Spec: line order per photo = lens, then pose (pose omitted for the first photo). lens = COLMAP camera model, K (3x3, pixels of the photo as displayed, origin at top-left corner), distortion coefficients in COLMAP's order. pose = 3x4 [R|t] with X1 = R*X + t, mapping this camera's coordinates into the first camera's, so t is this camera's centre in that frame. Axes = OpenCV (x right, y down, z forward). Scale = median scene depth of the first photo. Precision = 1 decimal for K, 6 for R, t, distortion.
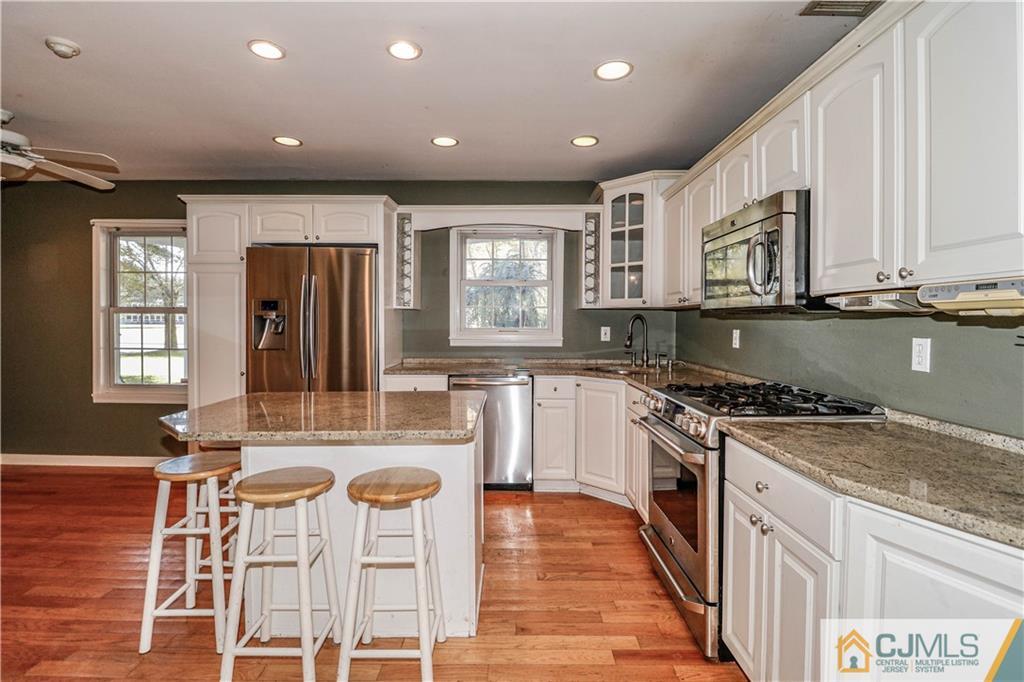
lens RADIAL K [[486.5, 0, 512.4], [0, 486.5, 331.9], [0, 0, 1]] dist [-0.000787, -0.000318]
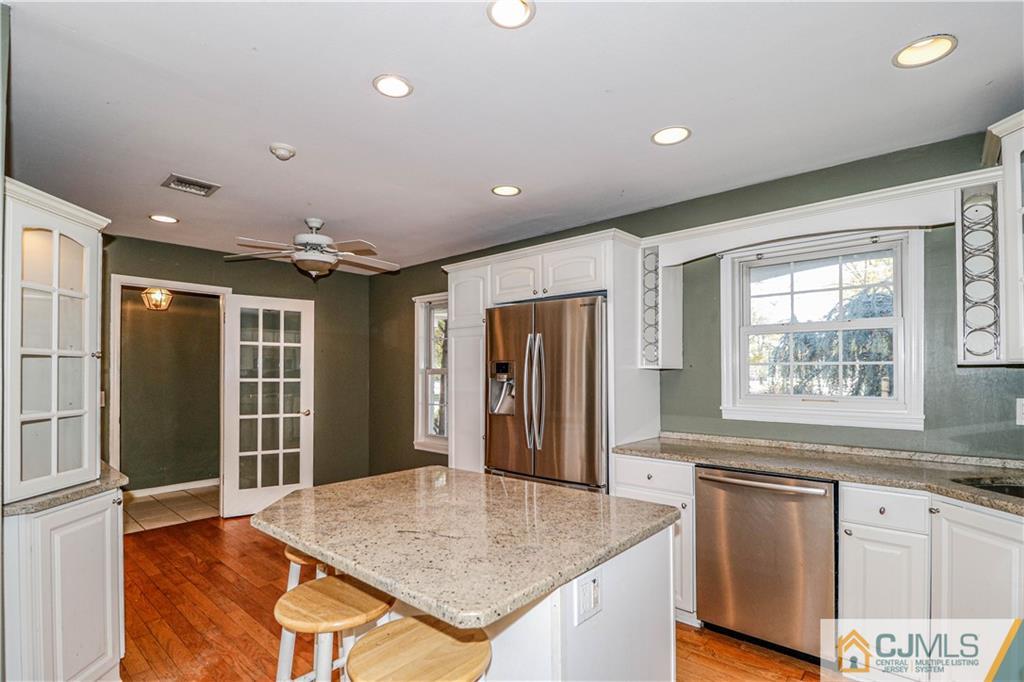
lens RADIAL K [[486.5, 0, 516.4], [0, 486.5, 369.1], [0, 0, 1]] dist [-0.000787, -0.000318]
pose [[0.755713, -0.009286, -0.654837, 0.133223], [-0.011237, 0.999568, -0.027142, -0.025288], [0.654806, 0.027869, 0.755283, 0.284090]]
